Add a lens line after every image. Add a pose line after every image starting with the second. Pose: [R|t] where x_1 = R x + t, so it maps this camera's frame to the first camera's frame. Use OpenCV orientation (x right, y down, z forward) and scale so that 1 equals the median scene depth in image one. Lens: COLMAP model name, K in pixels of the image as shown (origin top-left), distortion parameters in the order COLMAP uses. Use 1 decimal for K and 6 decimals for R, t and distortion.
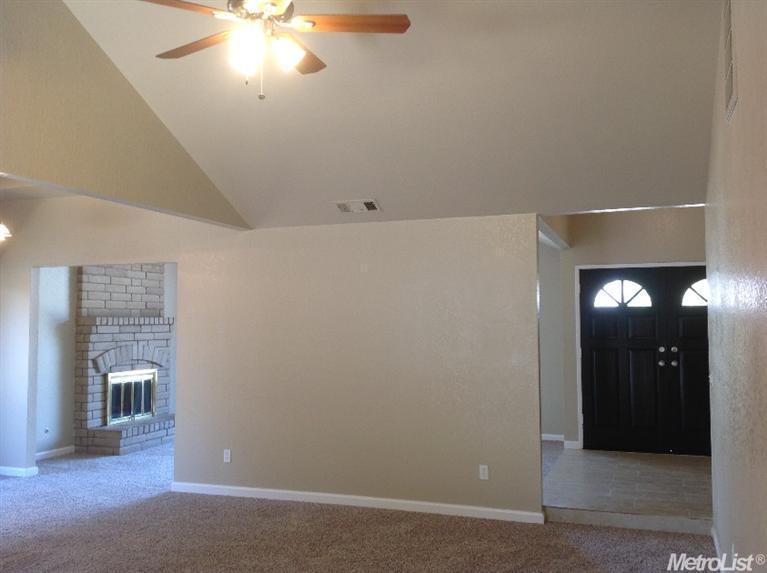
lens RADIAL K [[725.7, 0, 383.5], [0, 725.7, 286.5], [0, 0, 1]] dist [0.154745, -0.357099]
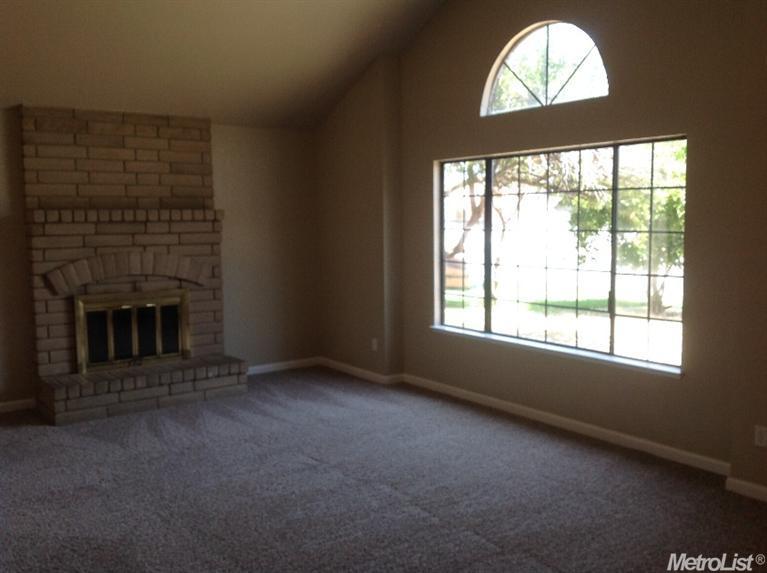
lens RADIAL K [[720.9, 0, 383.5], [0, 720.9, 286.5], [0, 0, 1]] dist [0.161349, -0.347191]
pose [[0.822598, 0.048771, -0.566527, 0.228202], [0.036687, 0.989687, 0.138468, 0.029796], [0.567438, -0.134688, 0.812326, 0.639847]]
